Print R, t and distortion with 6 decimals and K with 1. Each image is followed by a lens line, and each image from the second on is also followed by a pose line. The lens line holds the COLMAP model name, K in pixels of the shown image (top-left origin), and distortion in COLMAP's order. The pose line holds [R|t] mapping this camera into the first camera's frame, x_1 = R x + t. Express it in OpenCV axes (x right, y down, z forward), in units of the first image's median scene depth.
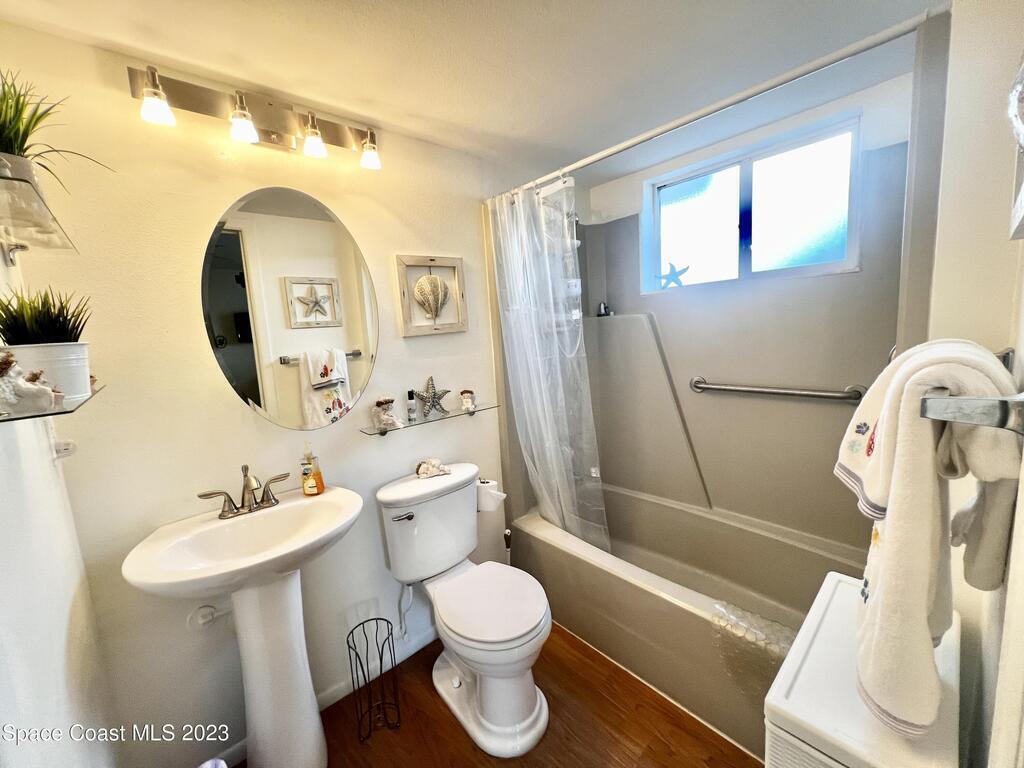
lens RADIAL K [[414.1, 0, 508.8], [0, 414.1, 385.2], [0, 0, 1]] dist [-0.001921, 0.000664]
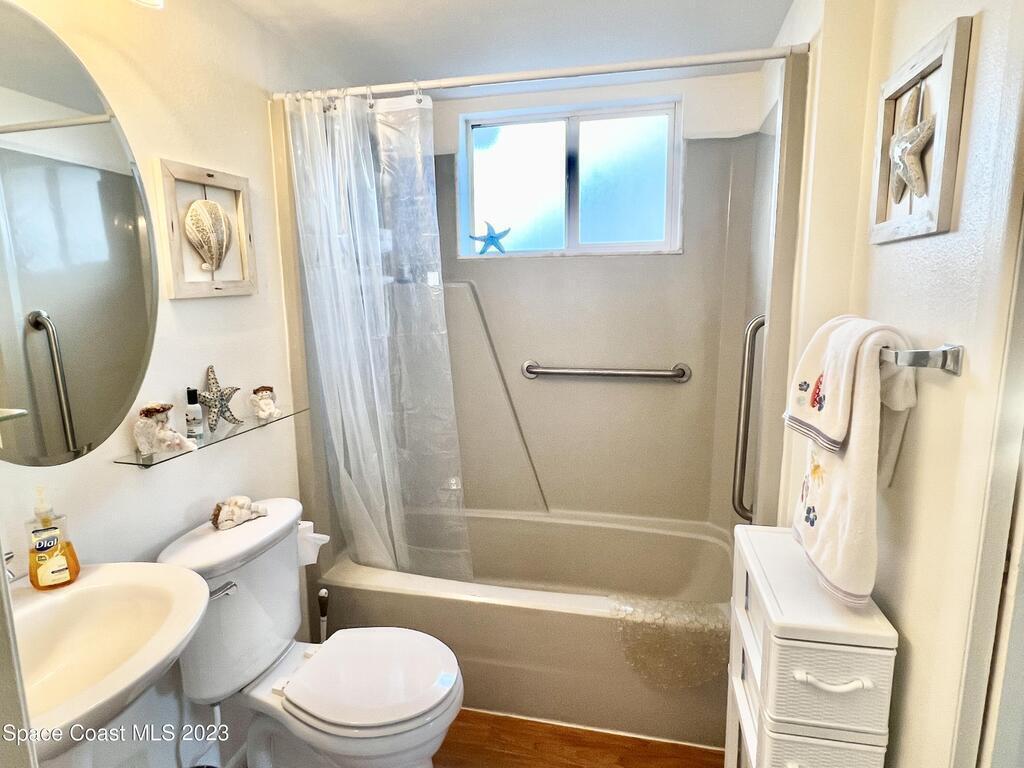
lens RADIAL K [[611.9, 0, 485.9], [0, 611.9, 395.6], [0, 0, 1]] dist [-0.001492, -0.005175]
pose [[0.815651, -0.049508, 0.576422, -0.389396], [0.043049, 0.998763, 0.024867, 0.018660], [-0.576940, 0.004532, 0.816774, 0.024864]]
